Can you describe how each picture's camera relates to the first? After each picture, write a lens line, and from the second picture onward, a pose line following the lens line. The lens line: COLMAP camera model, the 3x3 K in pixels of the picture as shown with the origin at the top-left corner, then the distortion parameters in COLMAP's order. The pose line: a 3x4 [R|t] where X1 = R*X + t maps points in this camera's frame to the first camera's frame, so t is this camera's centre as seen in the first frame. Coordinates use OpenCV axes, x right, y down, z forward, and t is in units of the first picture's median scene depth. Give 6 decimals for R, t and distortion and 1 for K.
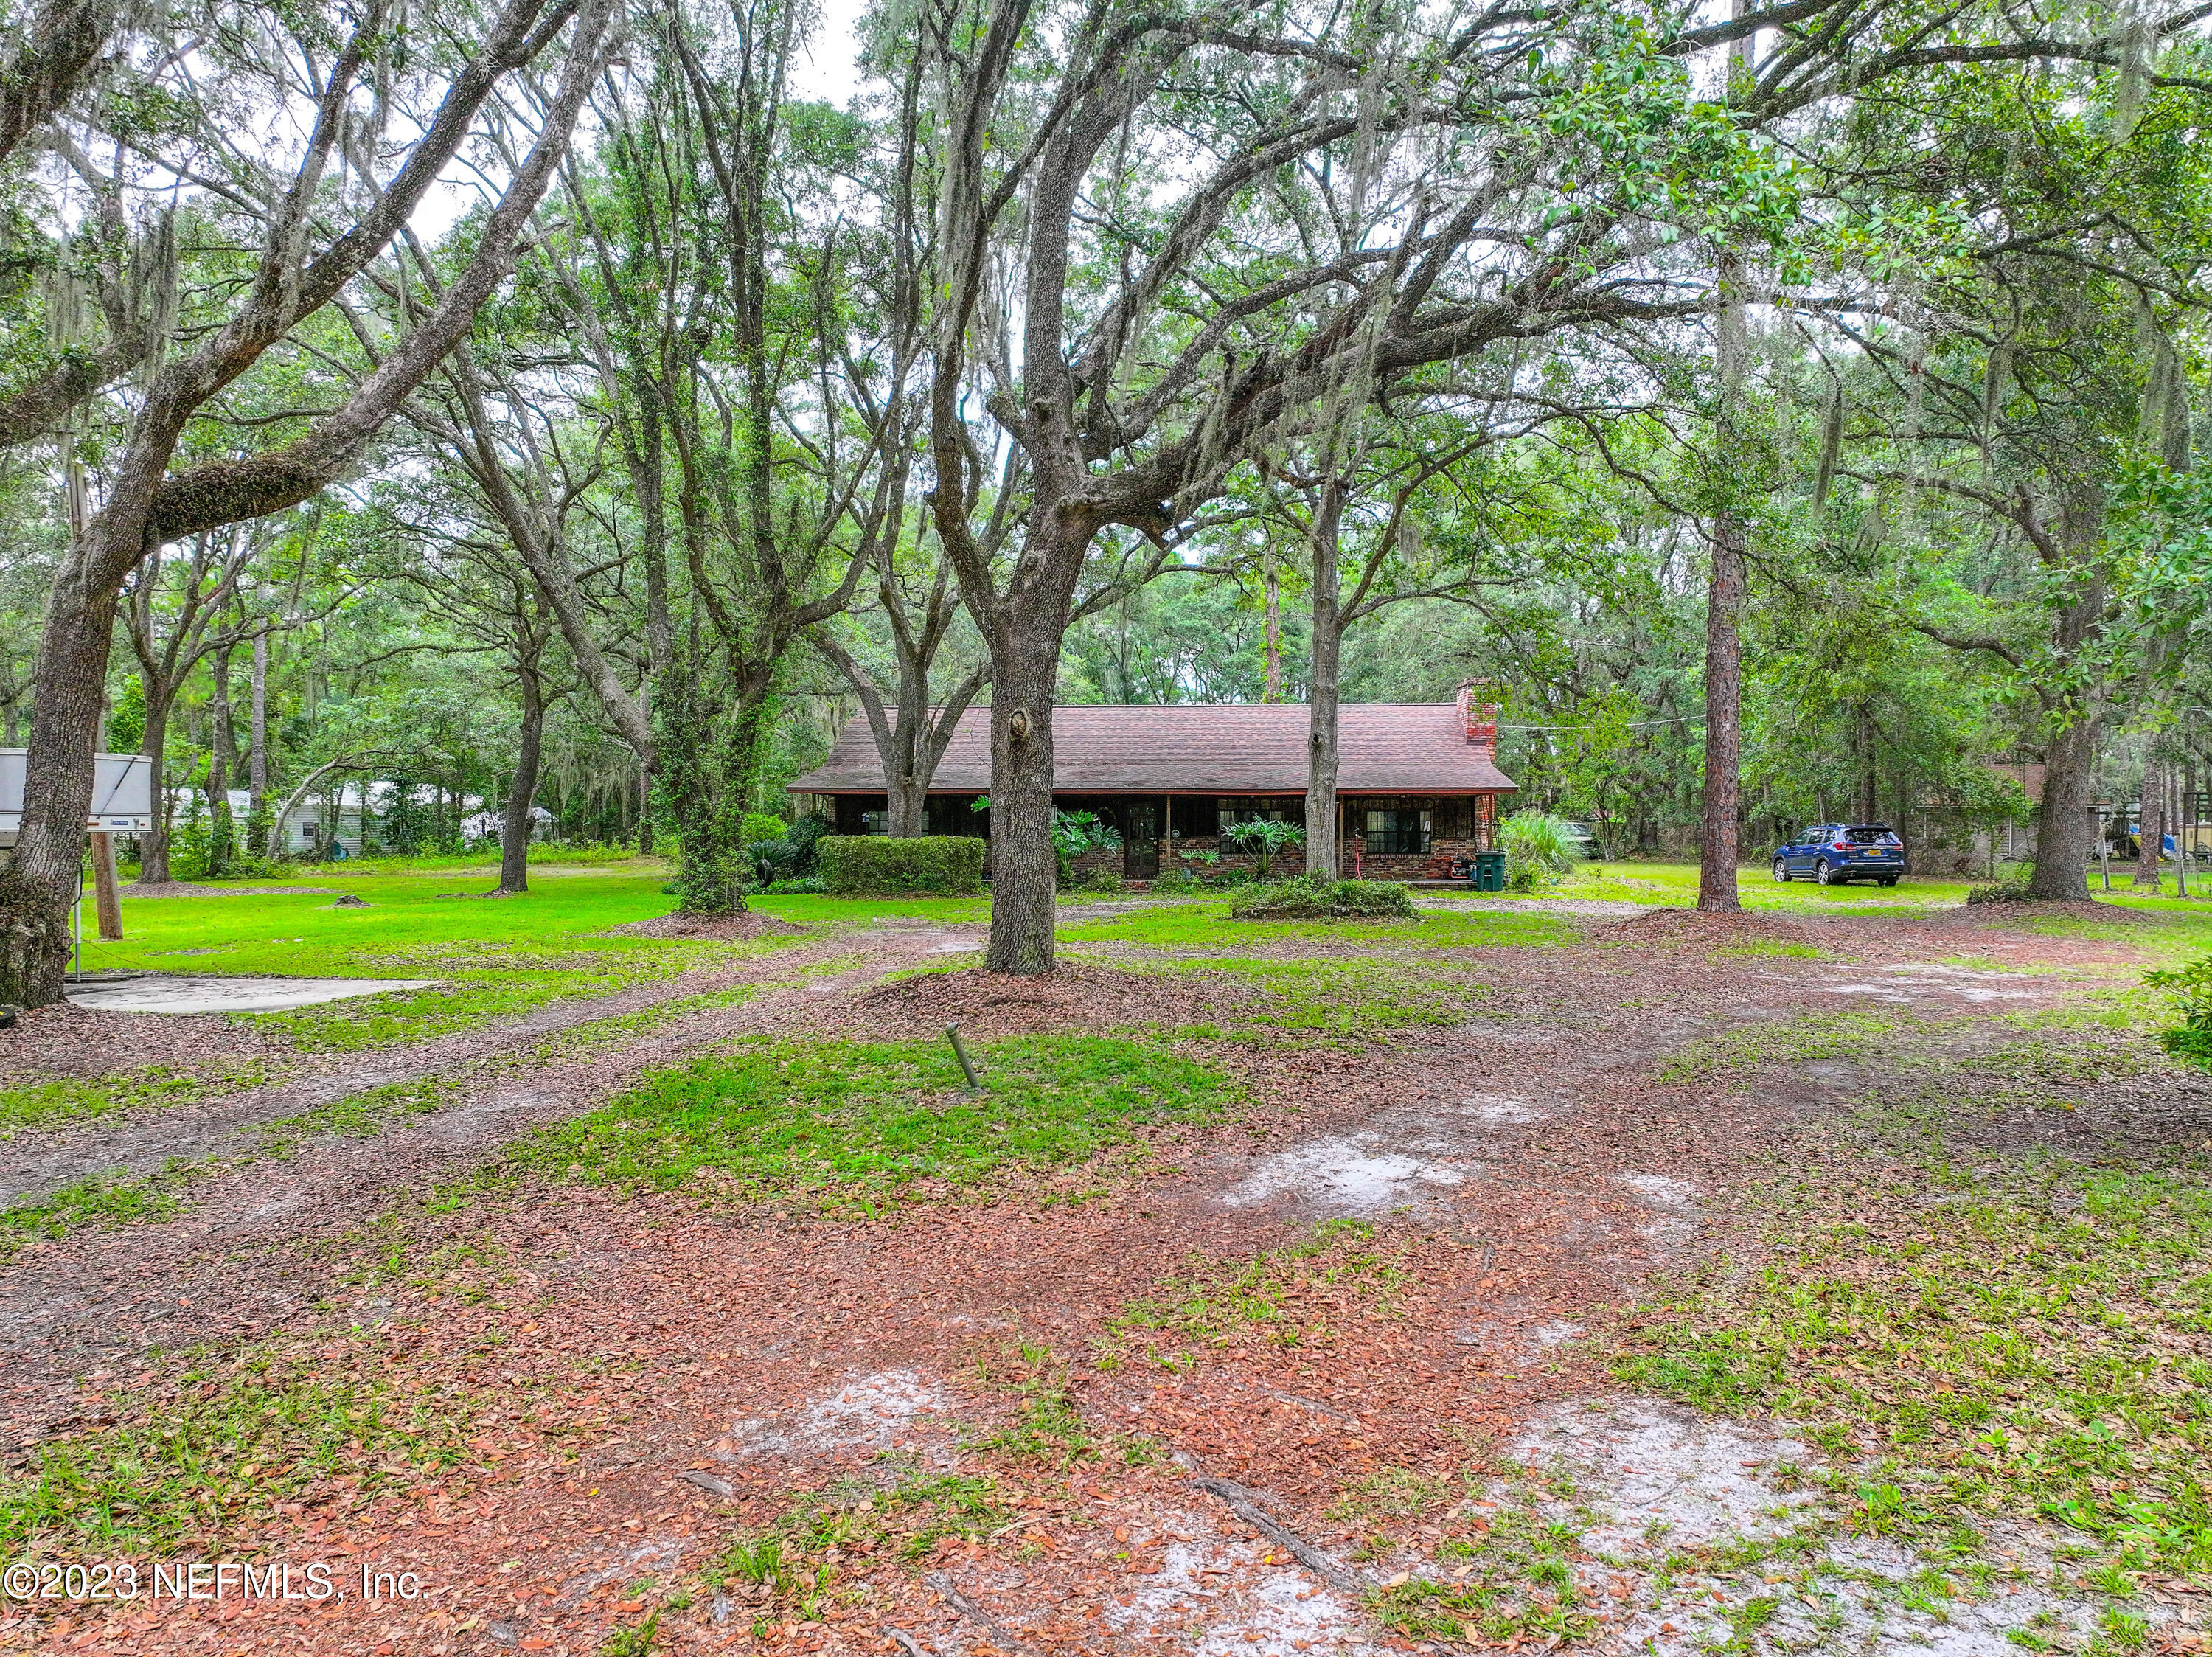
lens RADIAL K [[1532.6, 0, 1103.8], [0, 1532.6, 821.0], [0, 0, 1]] dist [-0.004832, 0.020259]
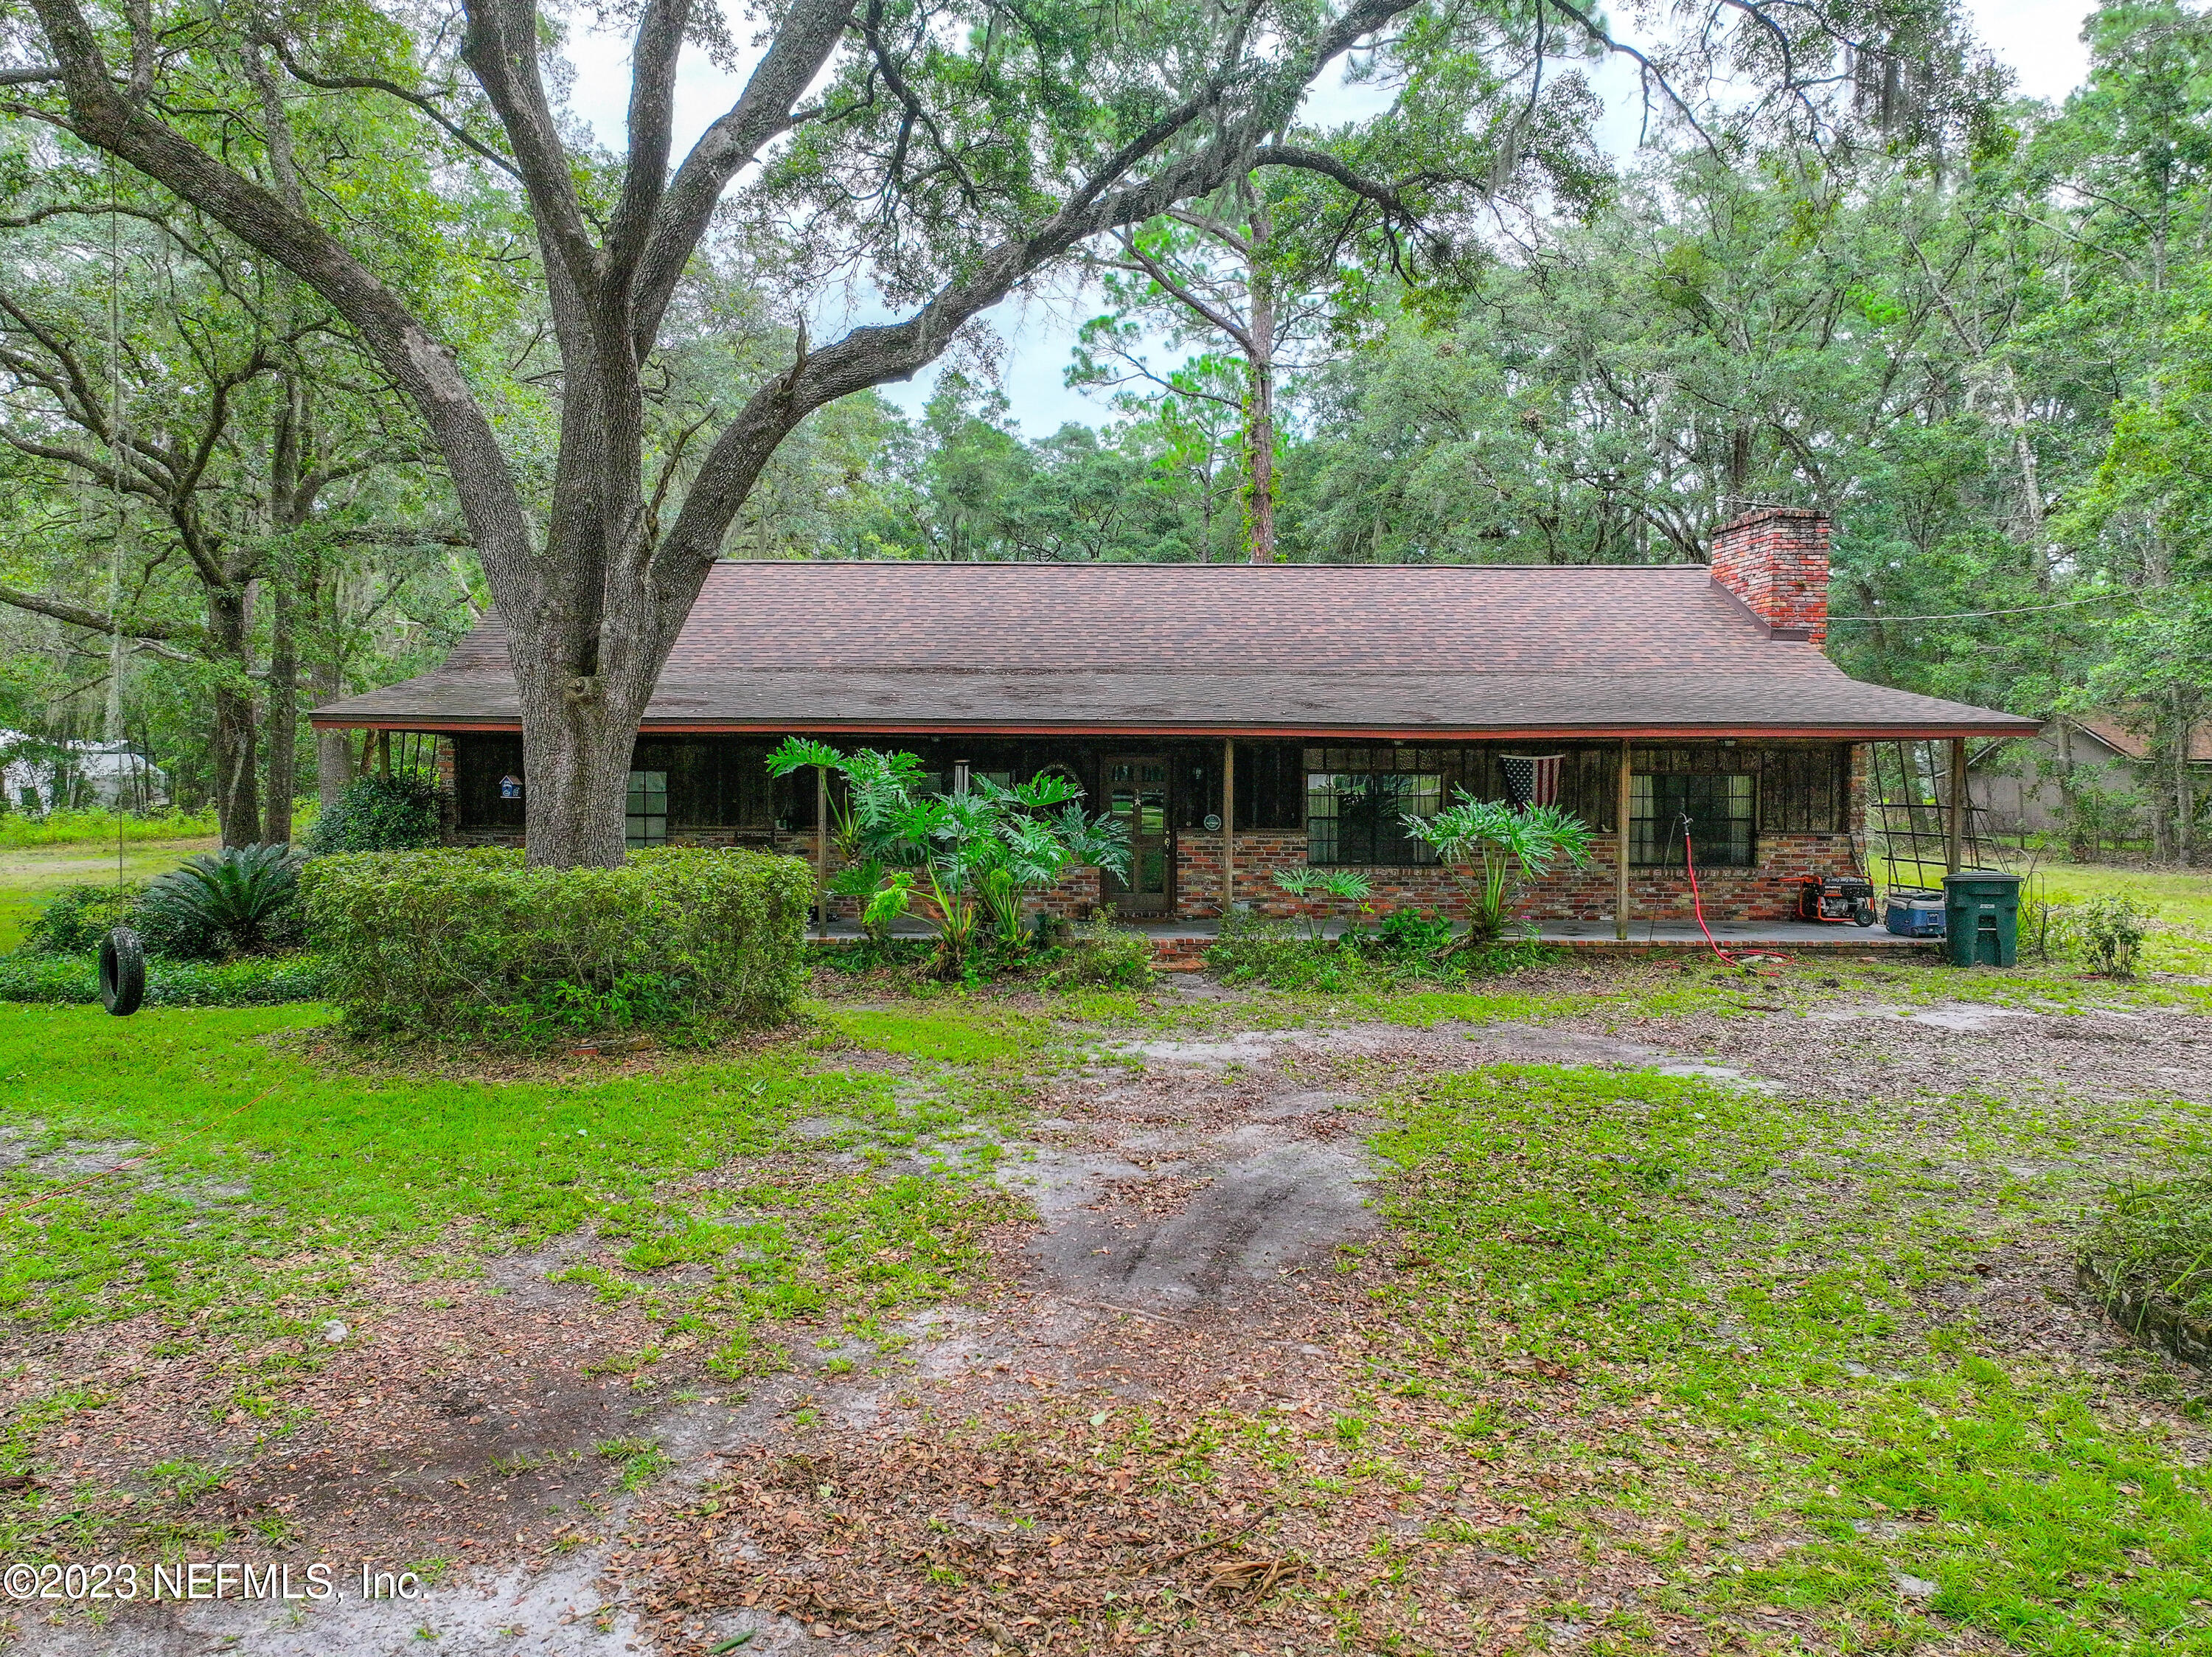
lens RADIAL K [[1592.9, 0, 1027.4], [0, 1592.9, 810.6], [0, 0, 1]] dist [-0.002507, 0.006847]
pose [[0.995772, 0.001053, 0.091849, -0.057689], [-0.003533, 0.999633, 0.026848, -0.008705], [-0.091787, -0.027059, 0.995411, 0.589270]]
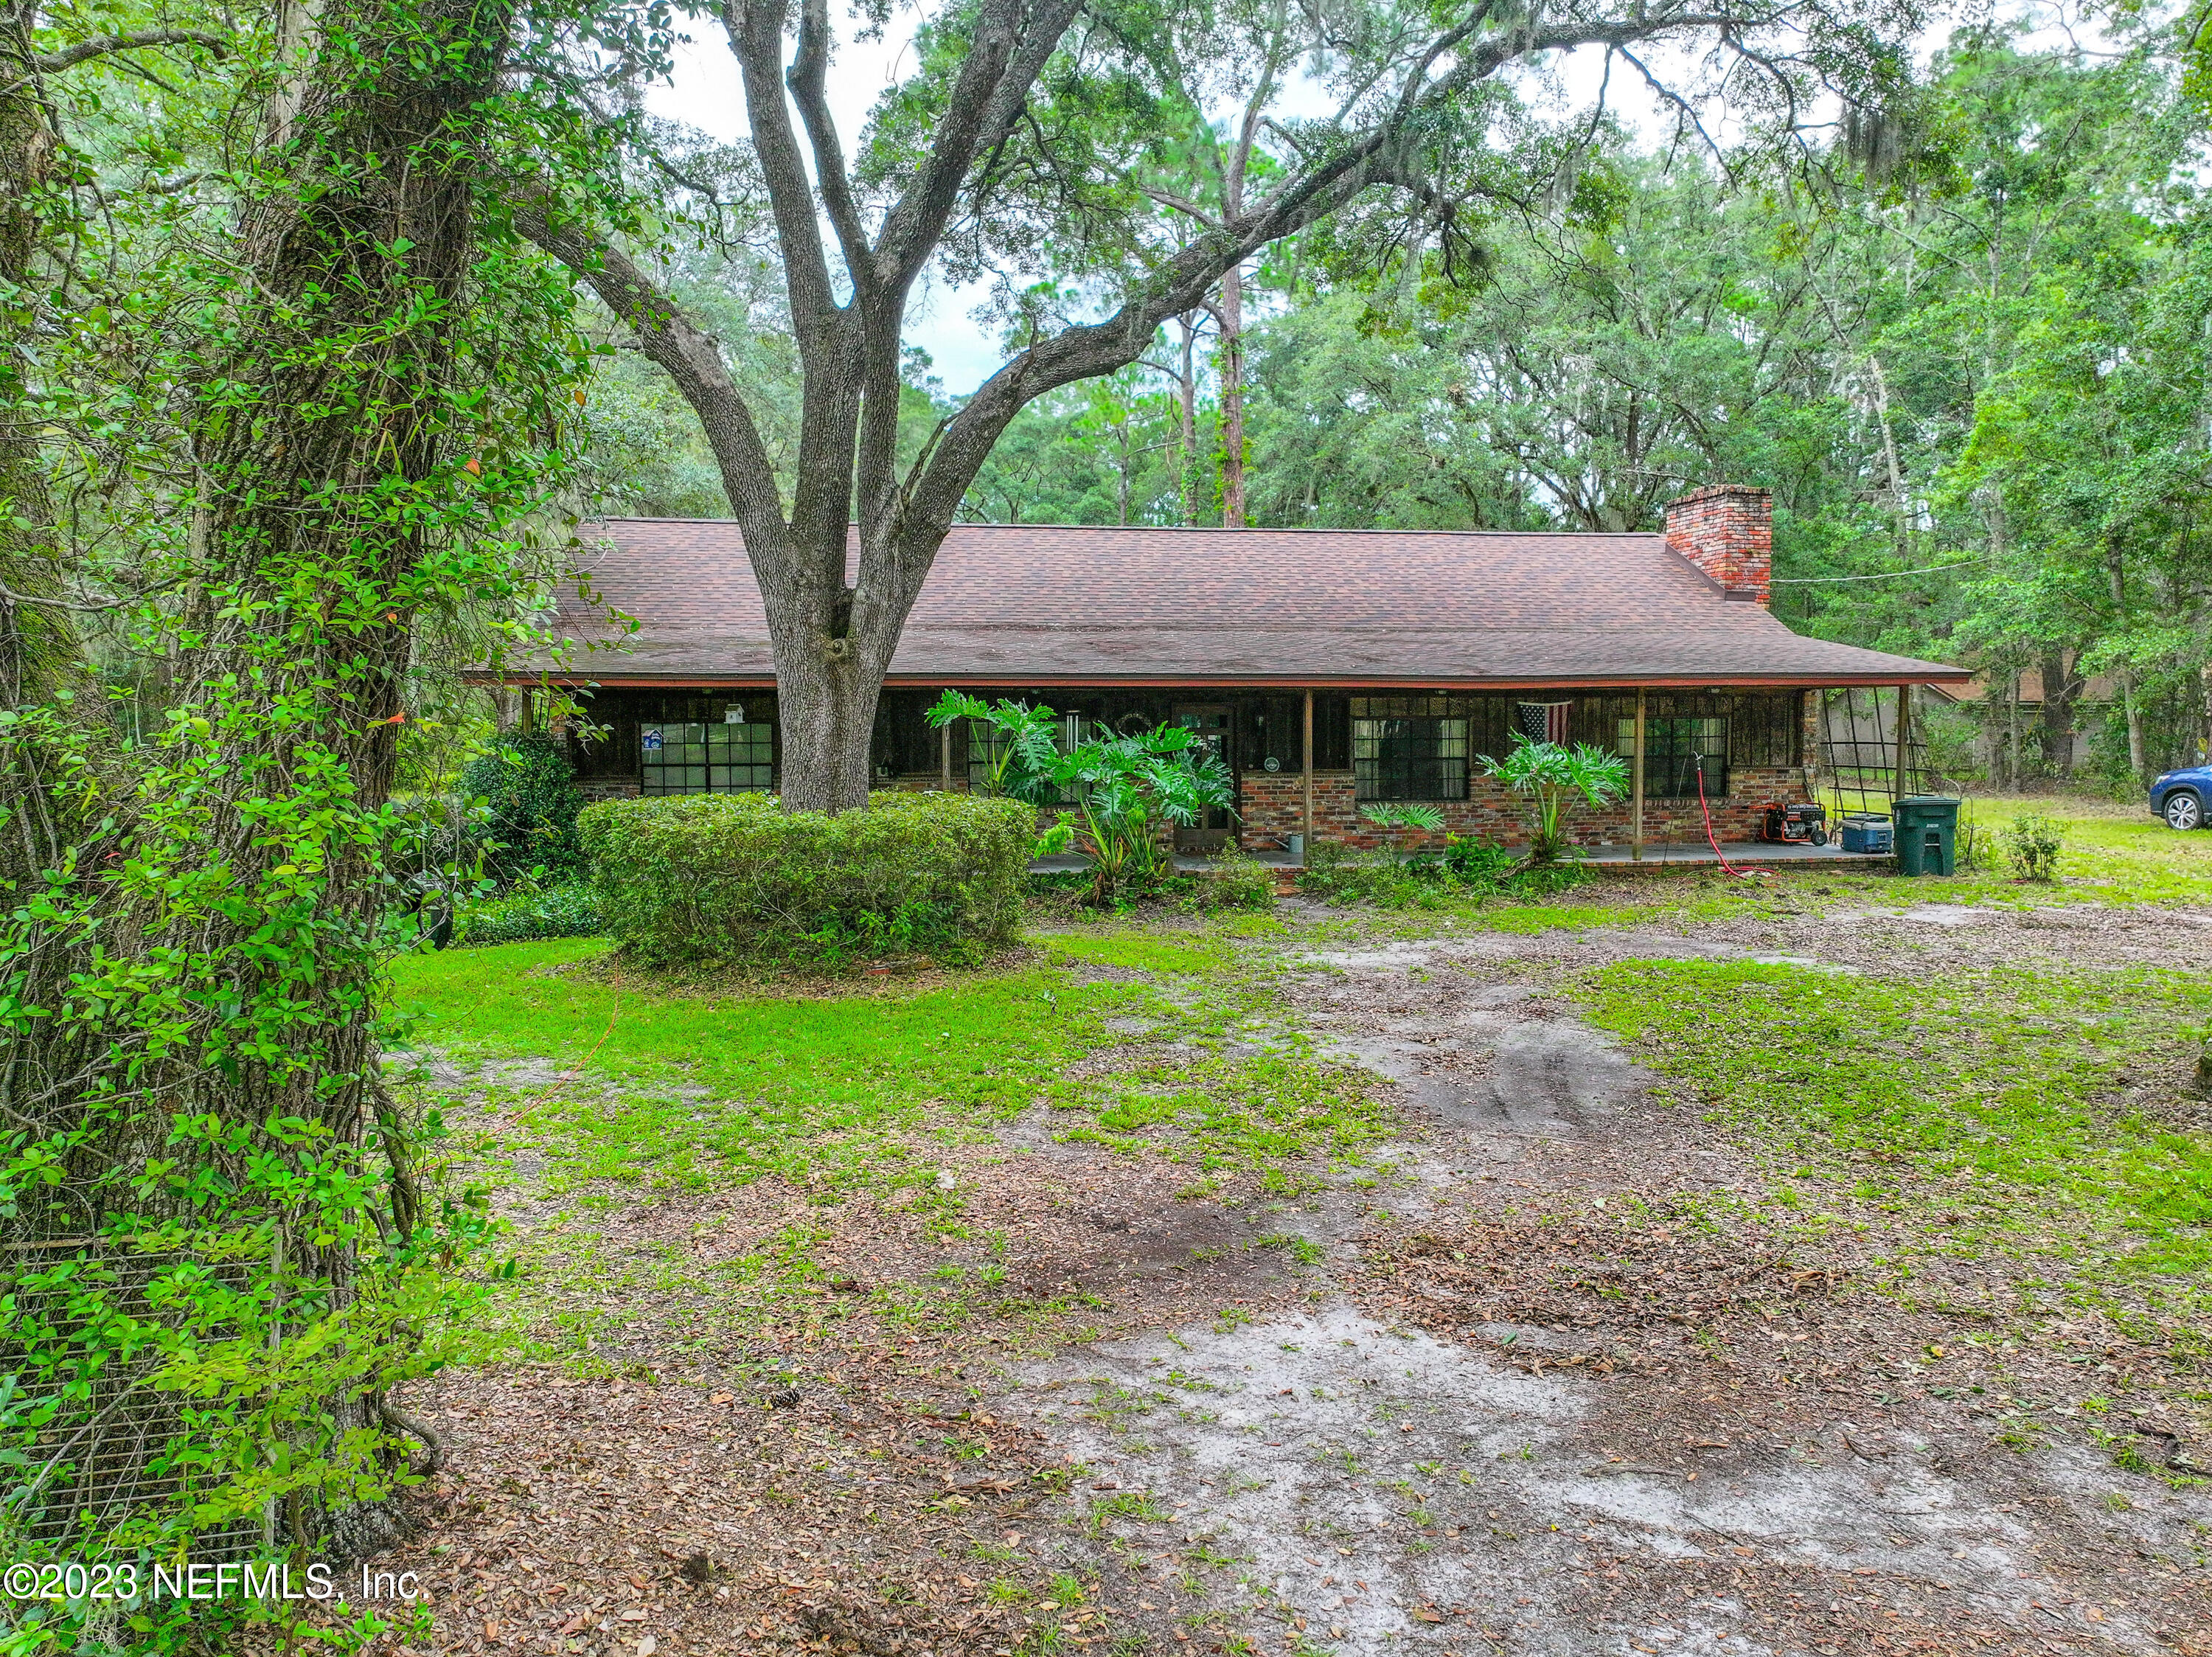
lens RADIAL K [[1551.7, 0, 1119.0], [0, 1551.7, 799.8], [0, 0, 1]] dist [0.000757, 0.003906]
pose [[0.973120, -0.017080, 0.229663, -0.135273], [0.004622, 0.998494, 0.054671, -0.009400], [-0.230251, -0.052140, 0.971733, 0.563930]]
